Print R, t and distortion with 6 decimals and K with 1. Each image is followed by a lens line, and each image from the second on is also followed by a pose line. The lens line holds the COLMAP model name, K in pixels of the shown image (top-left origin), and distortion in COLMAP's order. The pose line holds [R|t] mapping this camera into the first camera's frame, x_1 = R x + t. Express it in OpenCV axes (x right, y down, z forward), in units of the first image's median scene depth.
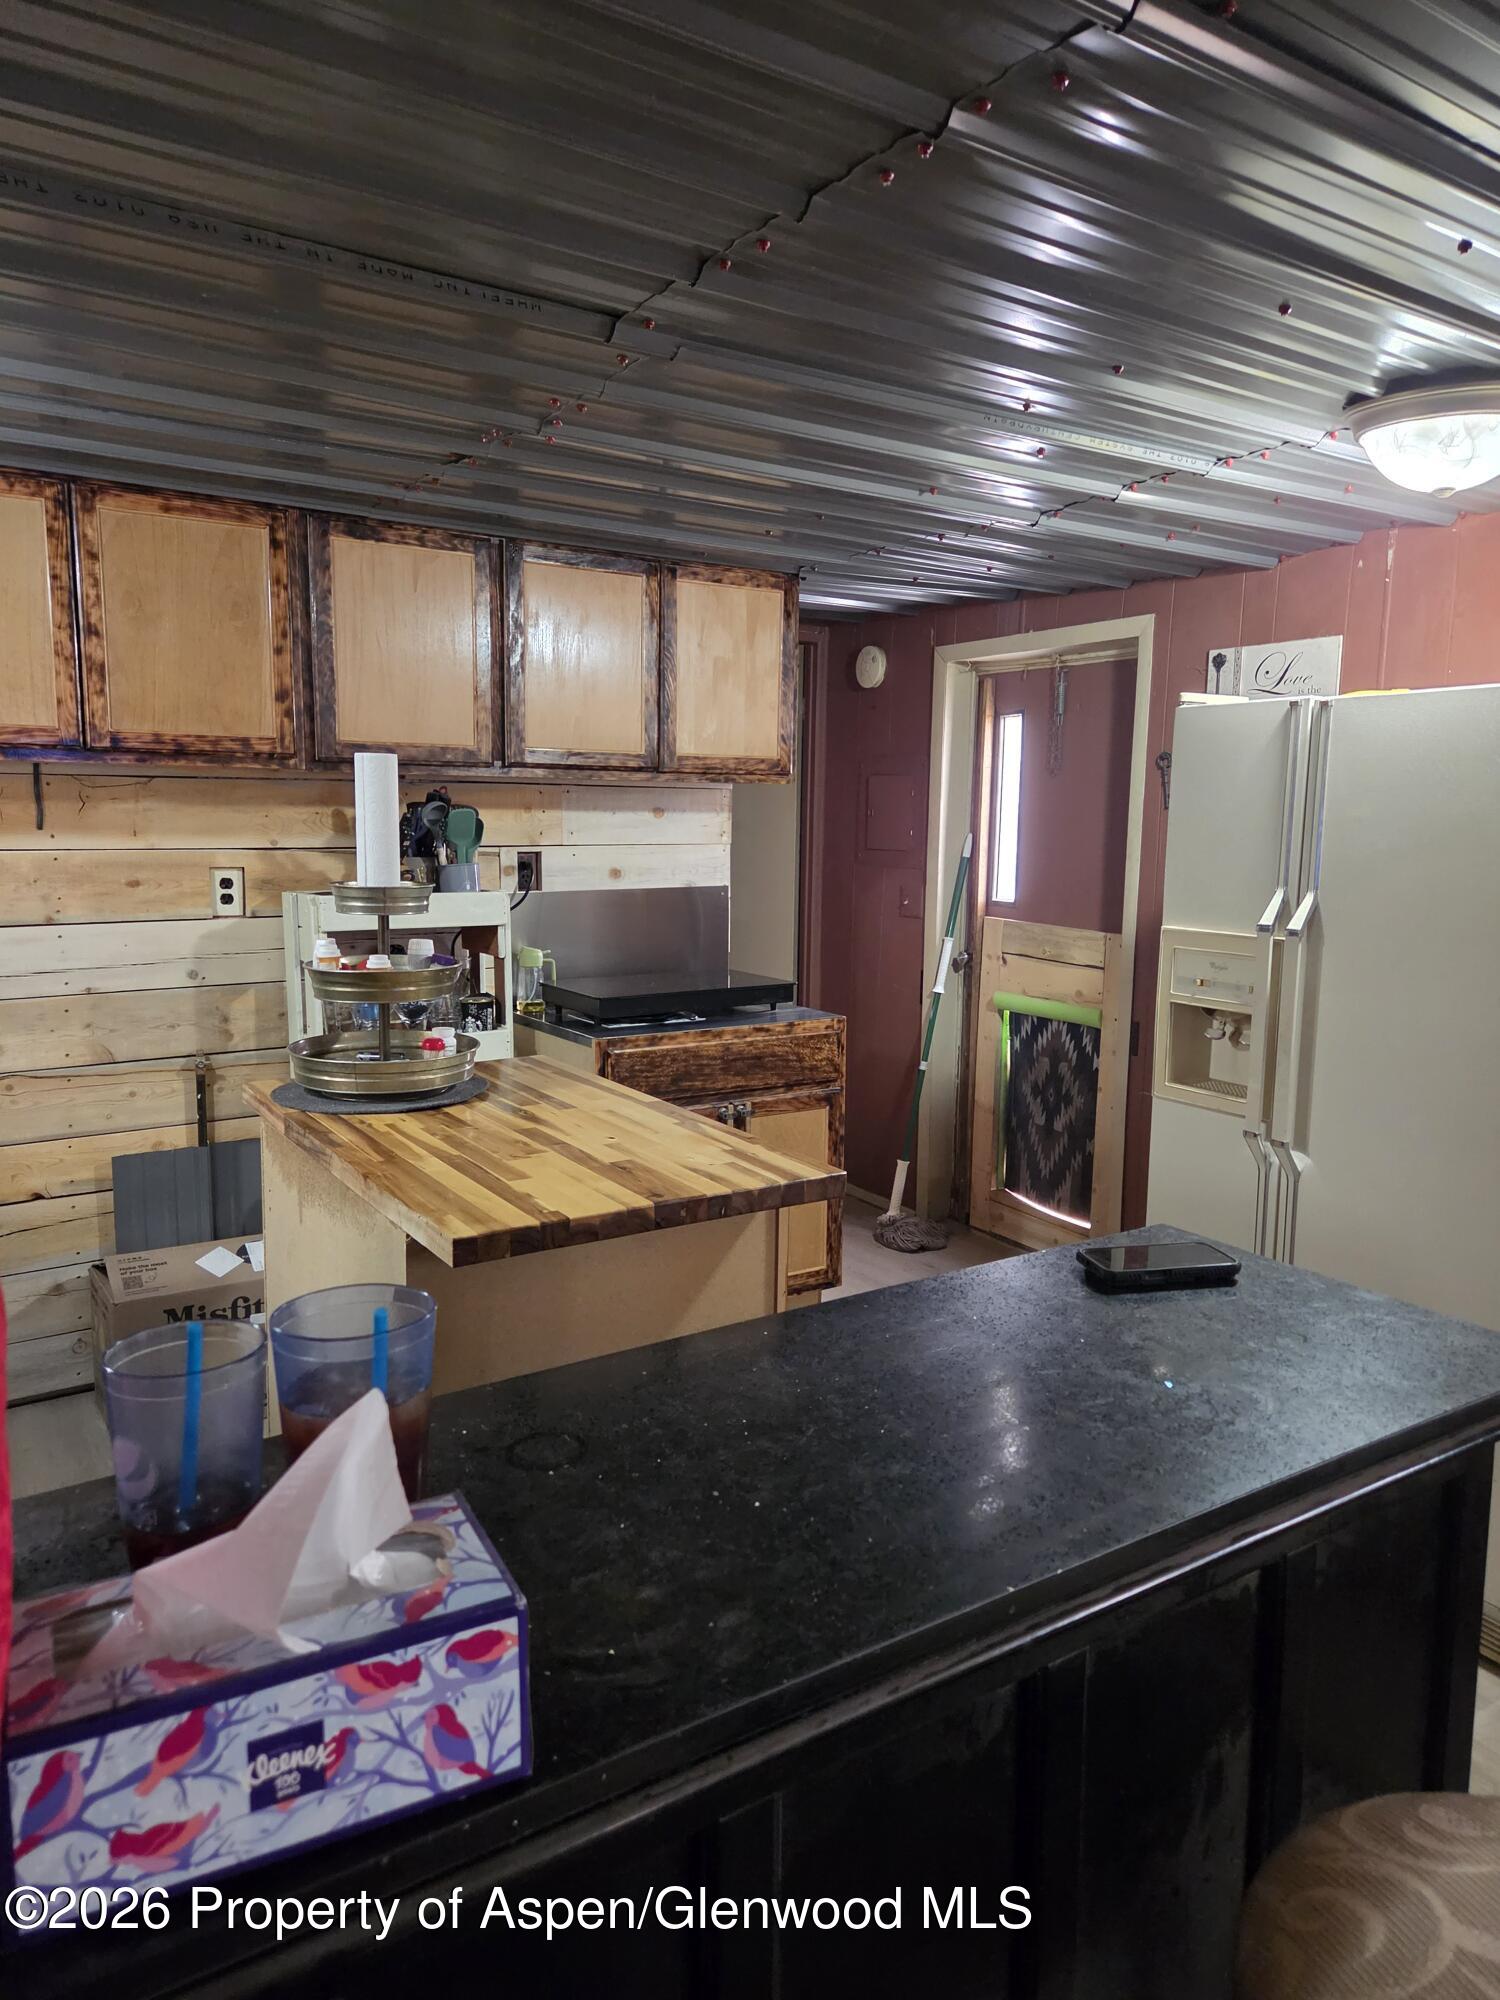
lens RADIAL K [[1357.2, 0, 755.1], [0, 1357.2, 988.0], [0, 0, 1]] dist [0.049341, -0.004917]
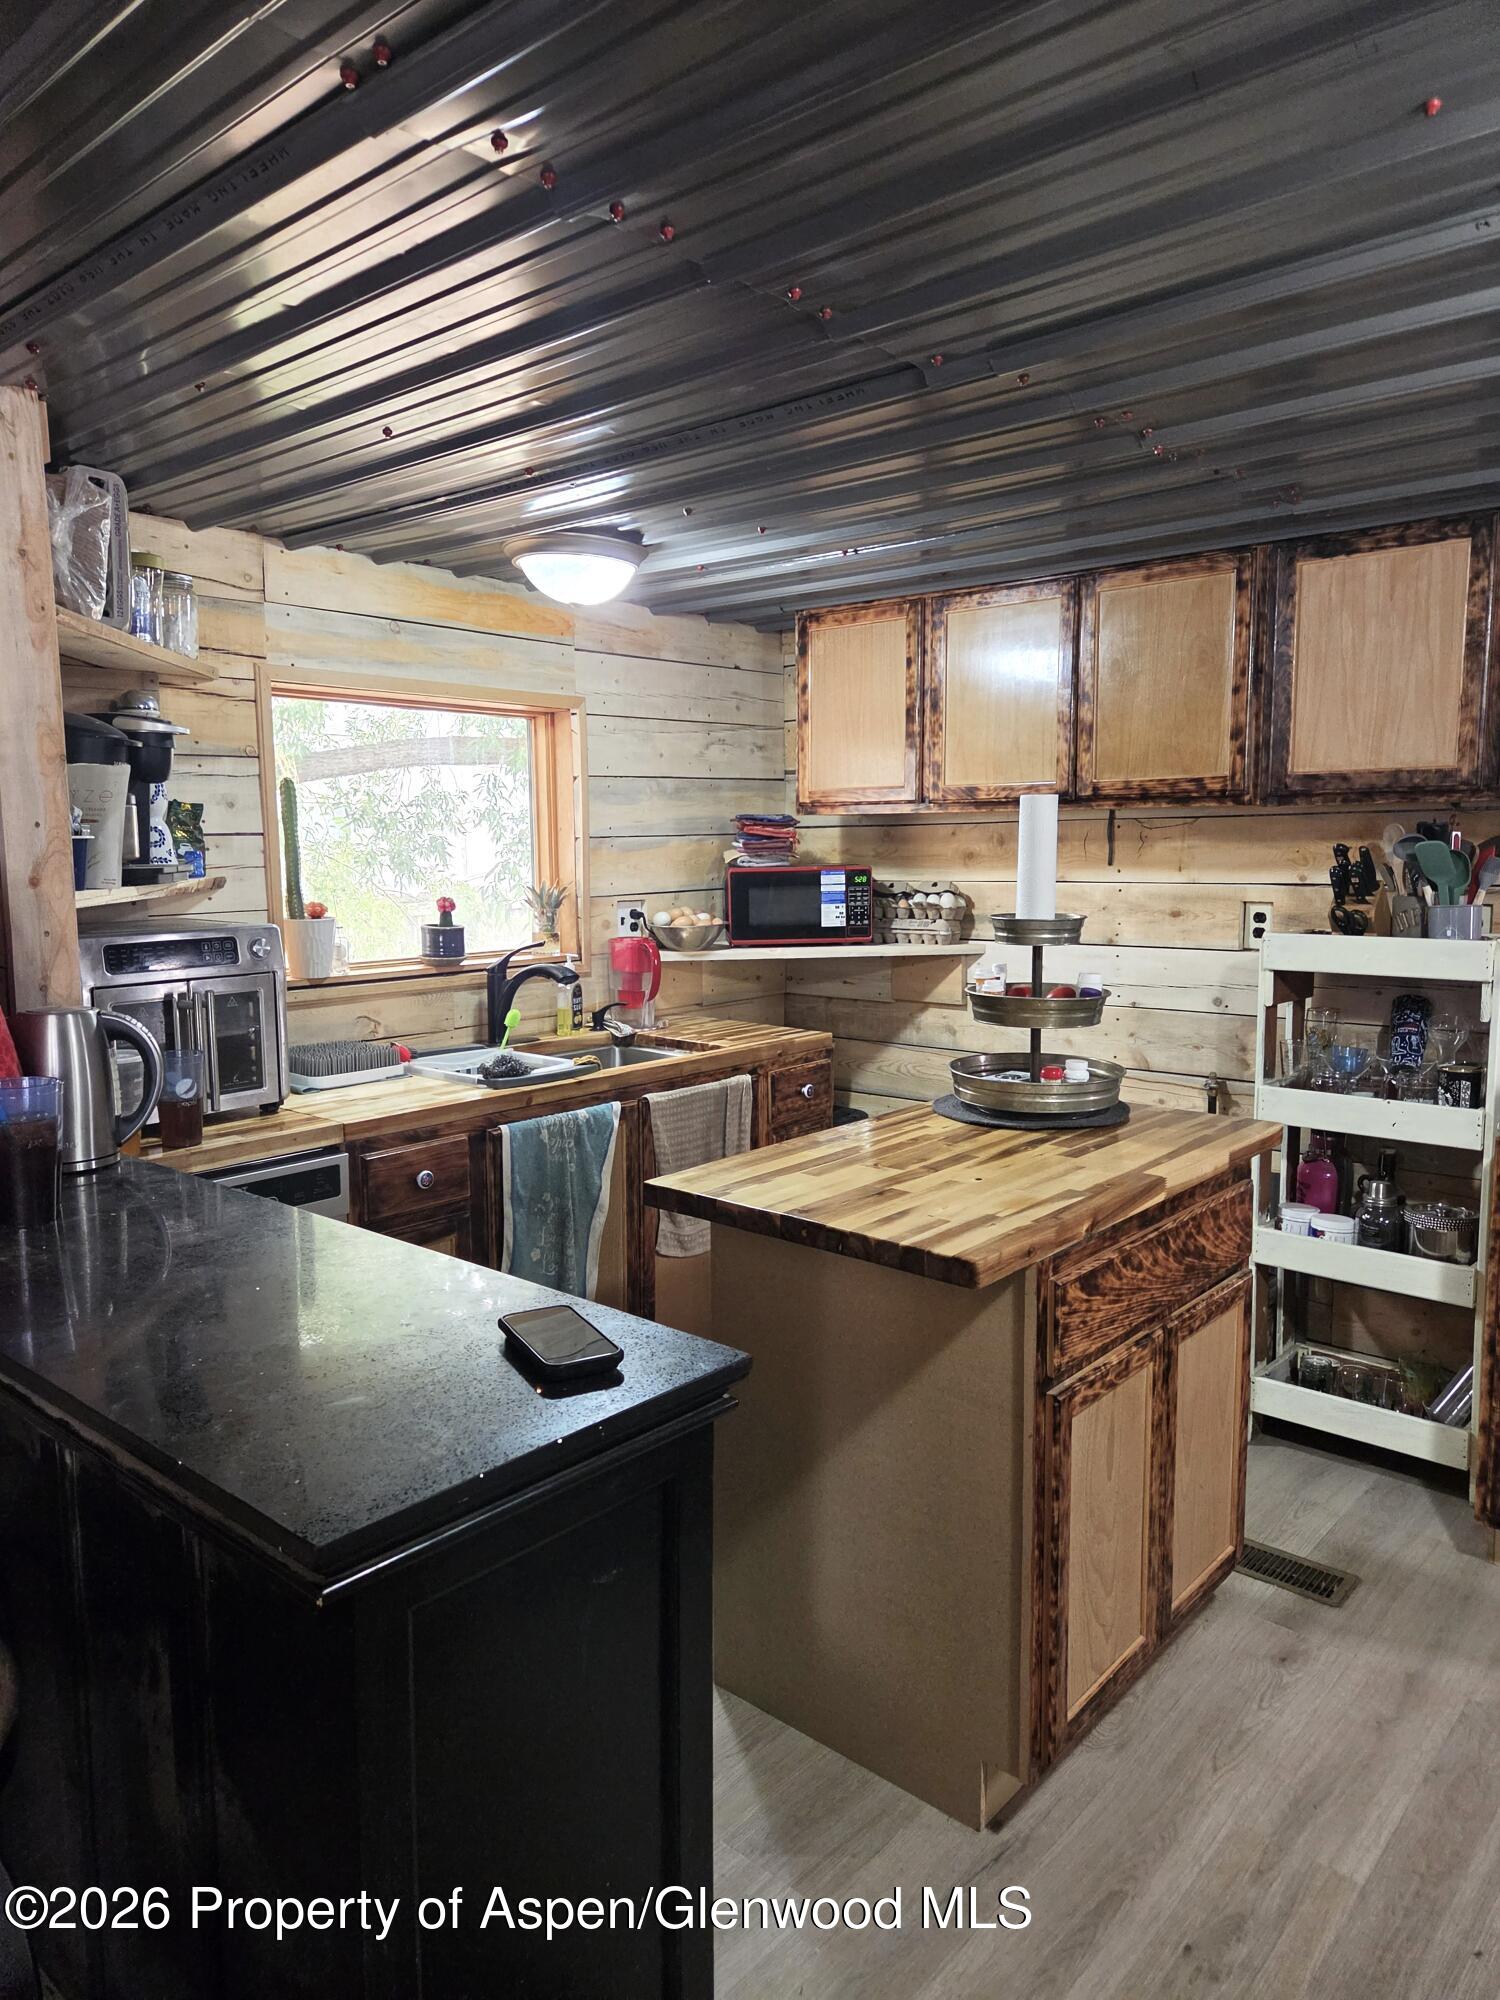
lens RADIAL K [[1357.2, 0, 755.8], [0, 1357.2, 1011.0], [0, 0, 1]] dist [0.049341, -0.004917]
pose [[0.272274, 0.108932, -0.956034, 0.551275], [-0.116717, 0.989974, 0.079559, -0.049332], [0.955115, 0.089923, 0.282259, 0.392838]]
